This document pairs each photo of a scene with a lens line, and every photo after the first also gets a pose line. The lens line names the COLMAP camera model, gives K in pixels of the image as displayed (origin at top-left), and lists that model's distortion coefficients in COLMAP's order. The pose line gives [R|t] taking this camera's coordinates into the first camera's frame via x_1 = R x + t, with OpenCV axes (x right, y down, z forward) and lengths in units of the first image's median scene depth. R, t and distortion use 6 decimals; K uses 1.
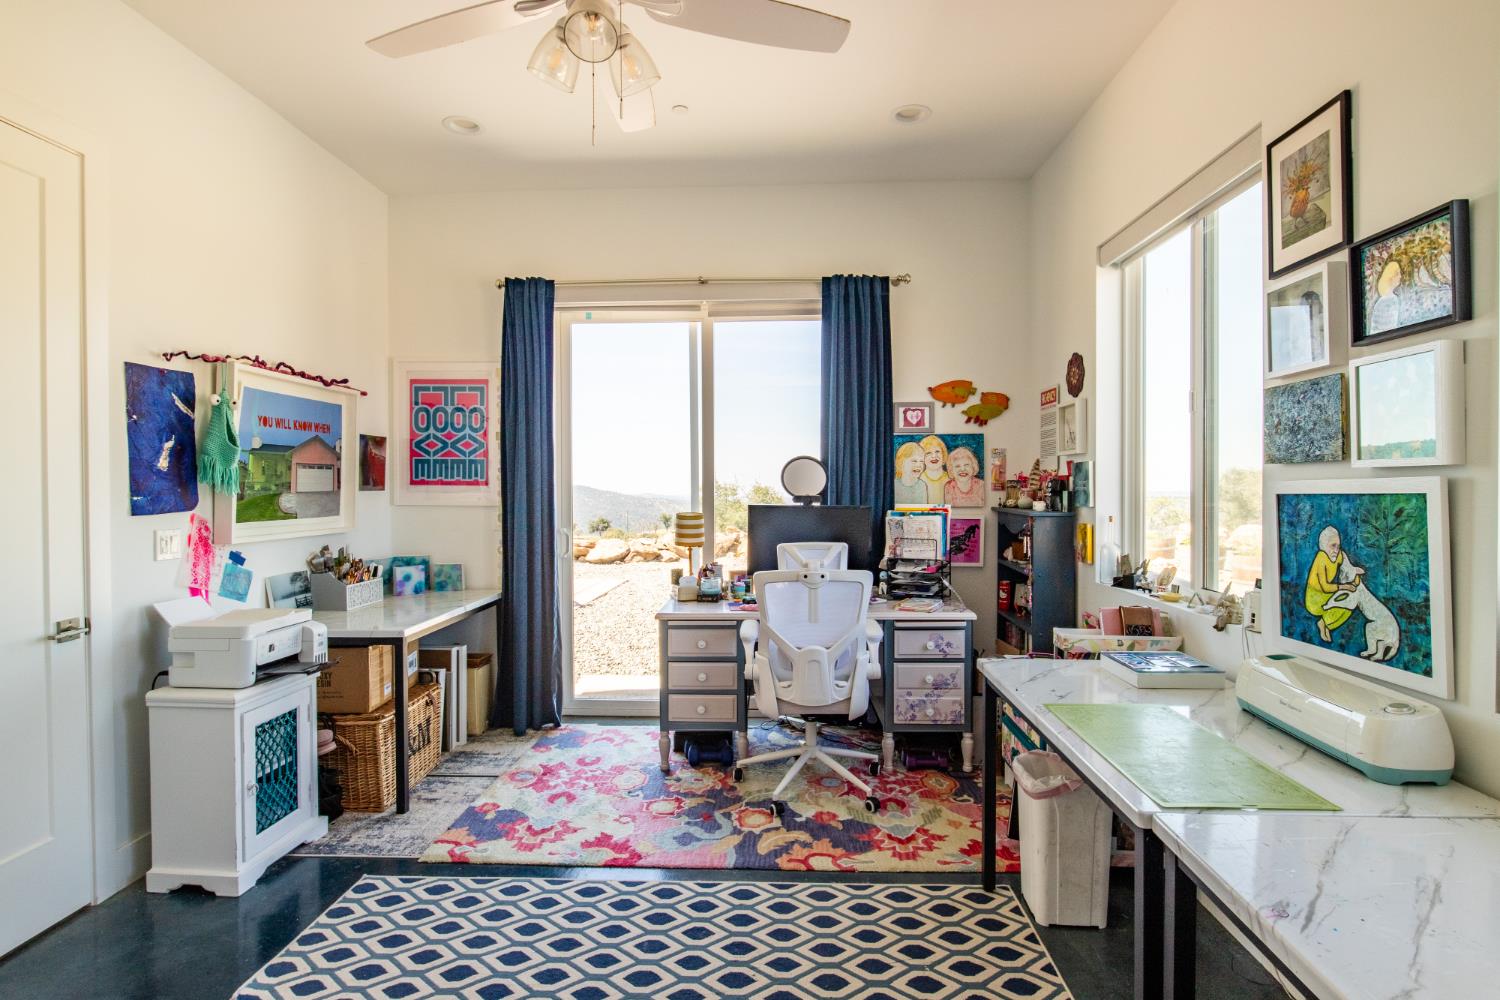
lens RADIAL K [[771.9, 0, 751.2], [0, 771.9, 489.8], [0, 0, 1]] dist [0.014121, -0.000027]
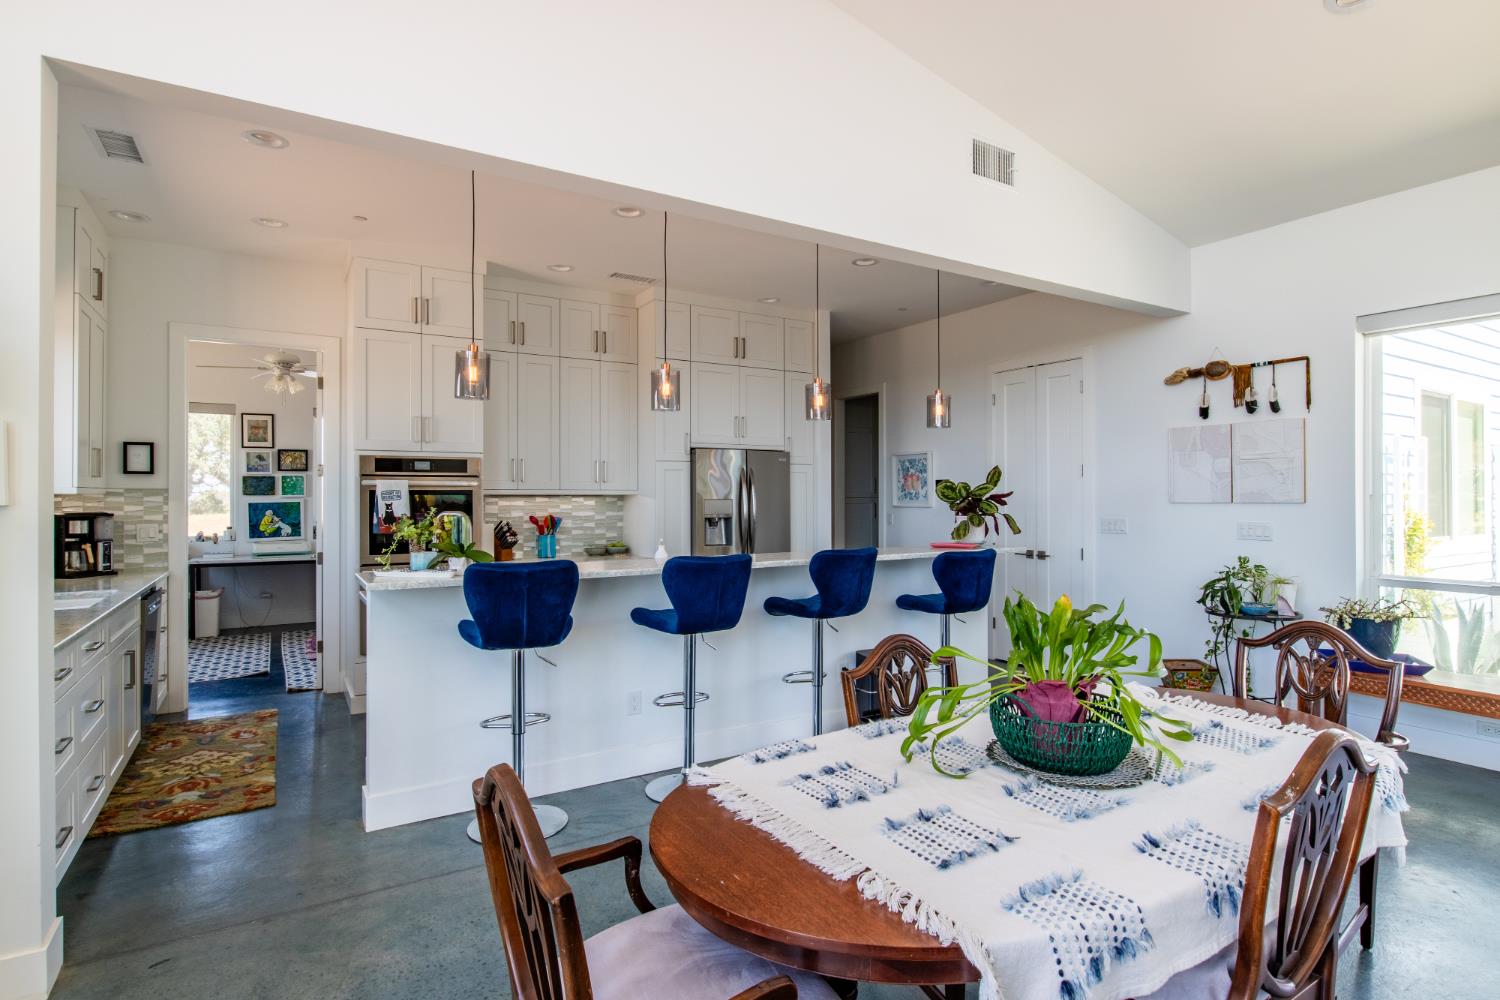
lens RADIAL K [[771.9, 0, 758.4], [0, 771.9, 483.9], [0, 0, 1]] dist [0.014121, -0.000027]
pose [[-0.572033, 0.015492, 0.820084, -4.648921], [0.008642, 0.999880, -0.012860, -0.020736], [-0.820185, -0.000269, -0.572098, 1.285674]]
